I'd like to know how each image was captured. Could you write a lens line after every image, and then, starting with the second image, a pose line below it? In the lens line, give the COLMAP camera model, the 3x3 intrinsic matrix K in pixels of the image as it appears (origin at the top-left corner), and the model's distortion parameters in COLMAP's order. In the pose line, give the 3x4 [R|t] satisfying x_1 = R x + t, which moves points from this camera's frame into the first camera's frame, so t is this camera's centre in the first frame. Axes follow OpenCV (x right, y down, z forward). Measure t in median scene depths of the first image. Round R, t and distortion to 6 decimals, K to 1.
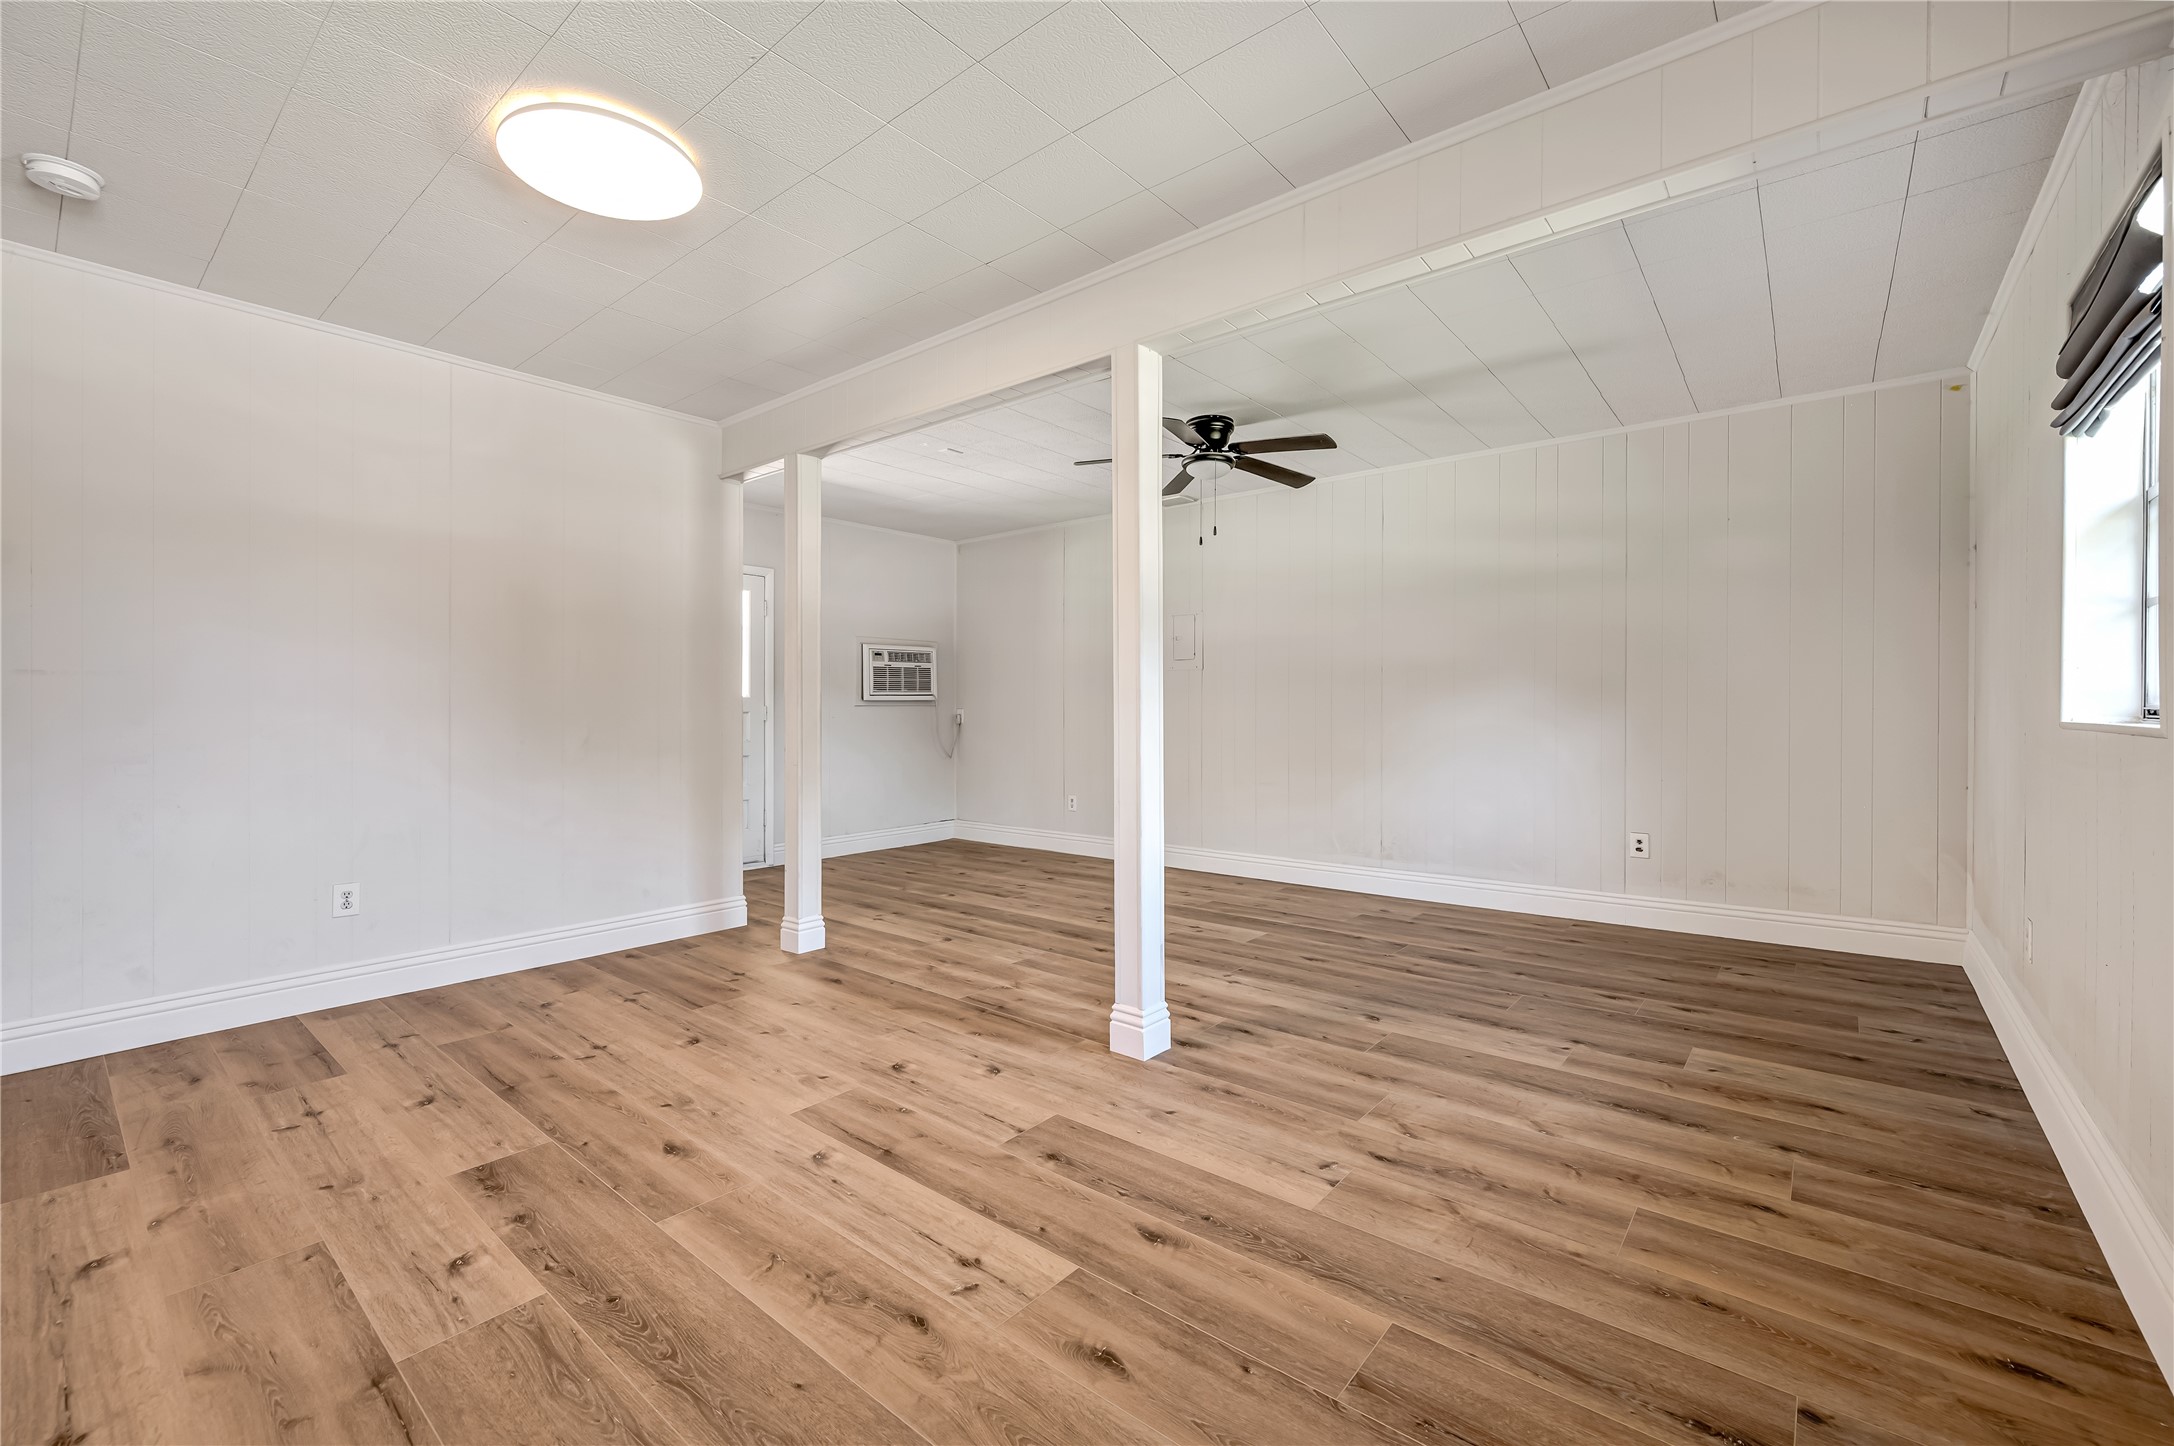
lens RADIAL K [[870.9, 0, 1081.7], [0, 870.9, 718.4], [0, 0, 1]] dist [0.001751, -0.000428]
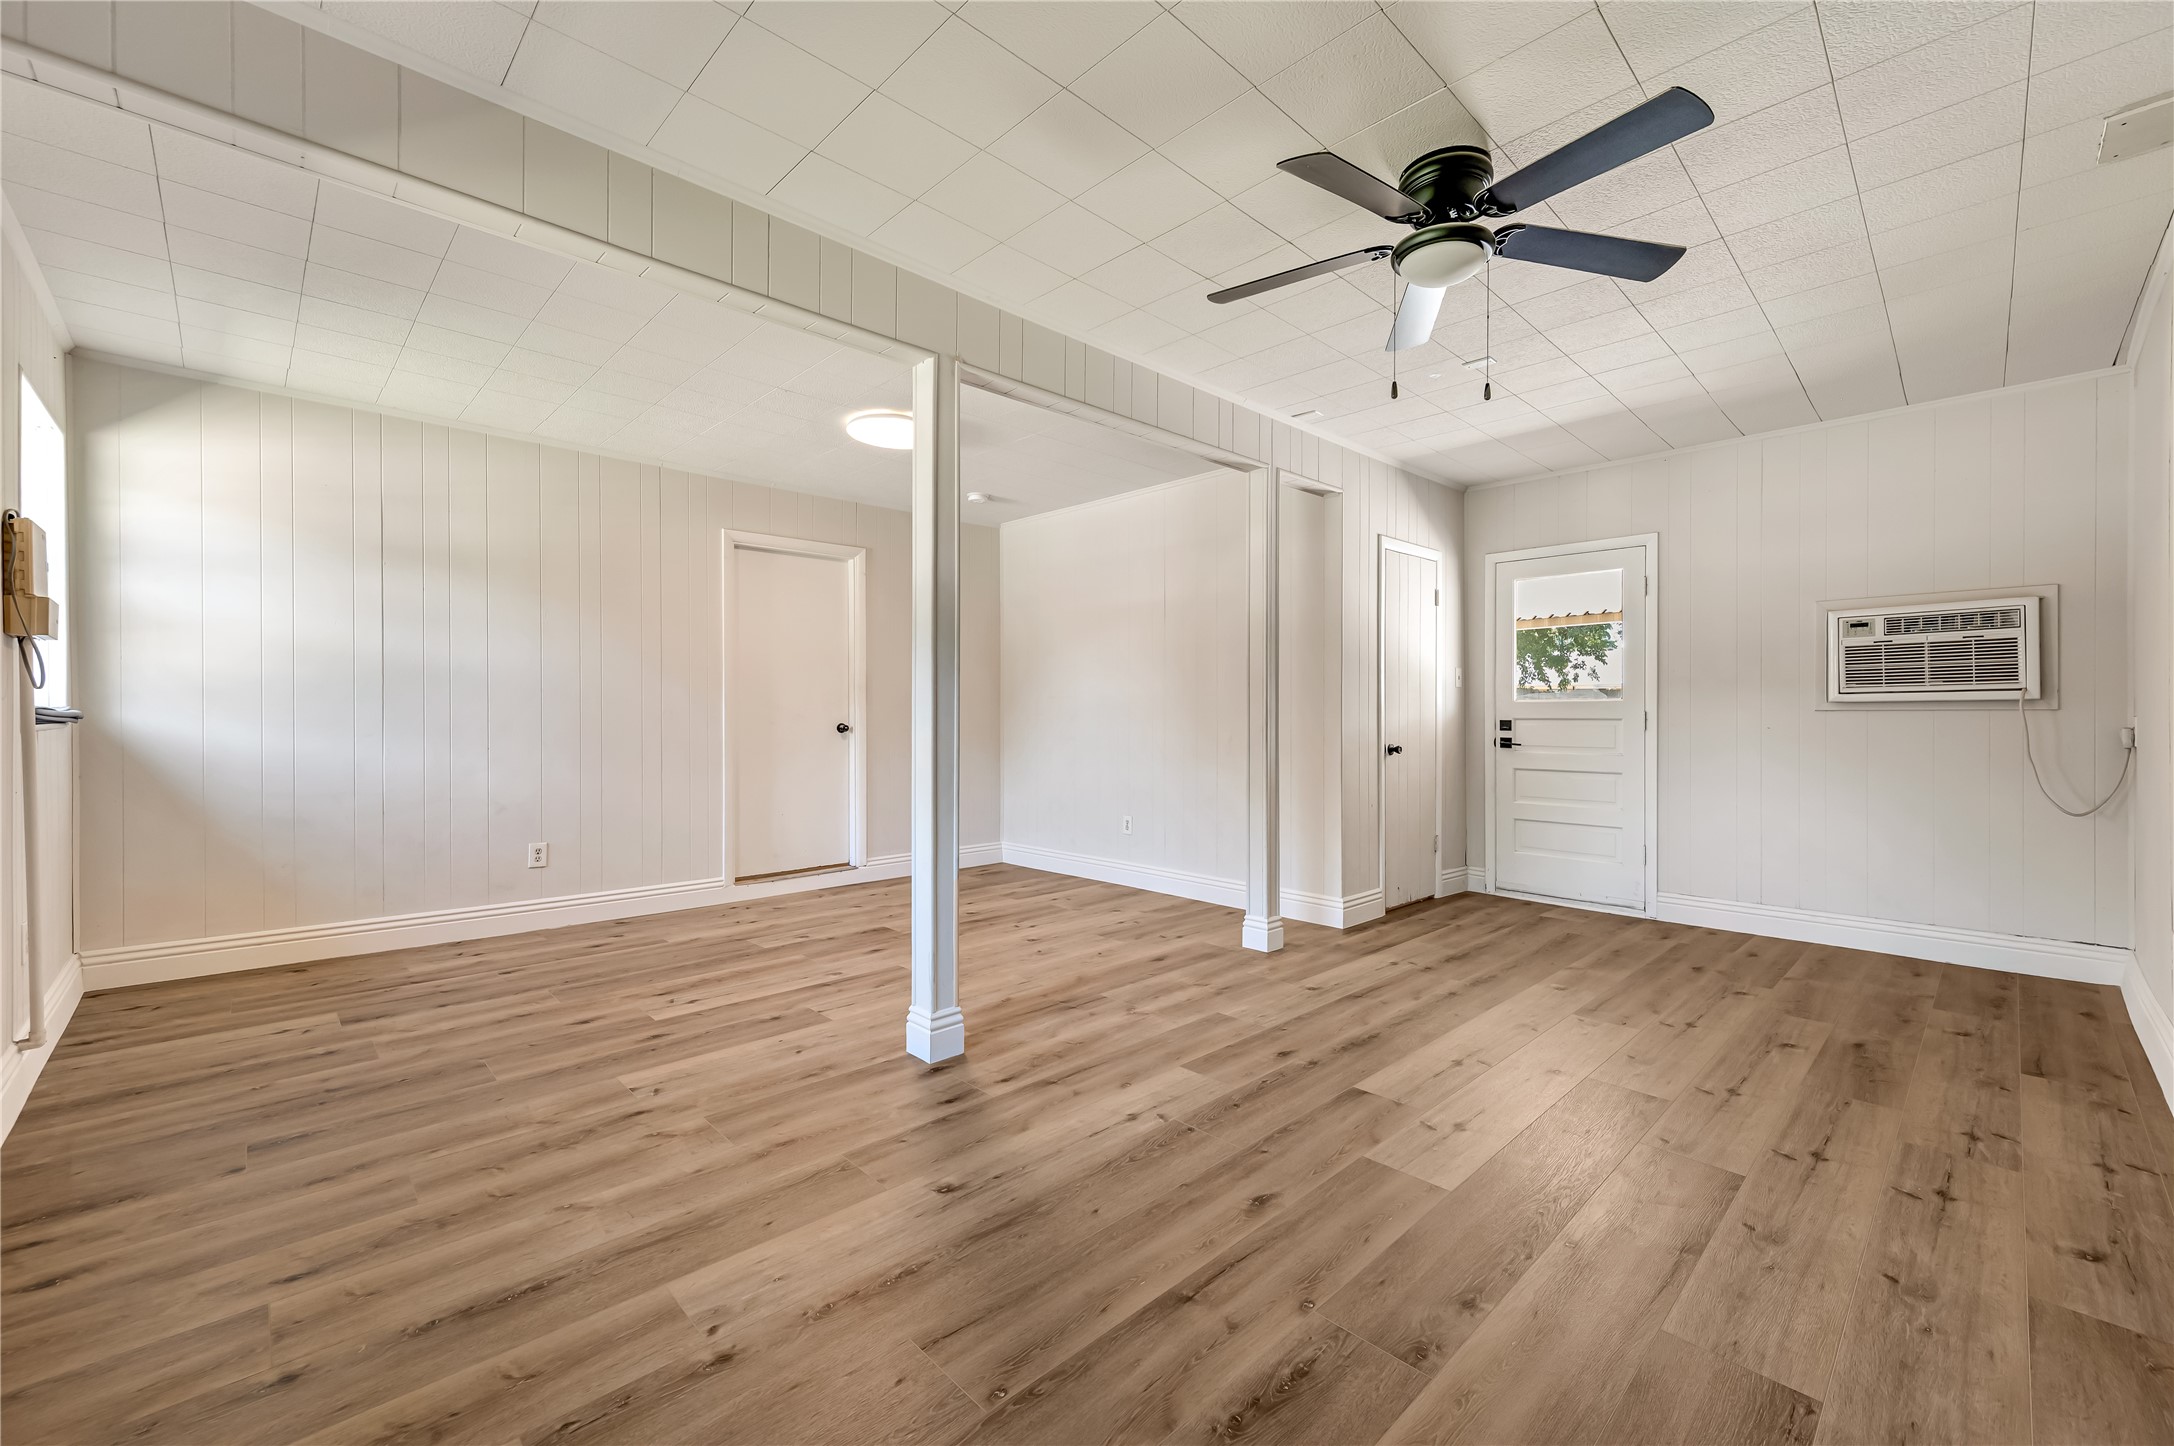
lens RADIAL K [[886.5, 0, 1086.1], [0, 886.5, 716.7], [0, 0, 1]] dist [0.006358, -0.000115]
pose [[-0.100357, 0.005341, -0.994937, 1.288167], [-0.010697, 0.999922, 0.006446, -0.028717], [0.994894, 0.011289, -0.100292, 1.511861]]
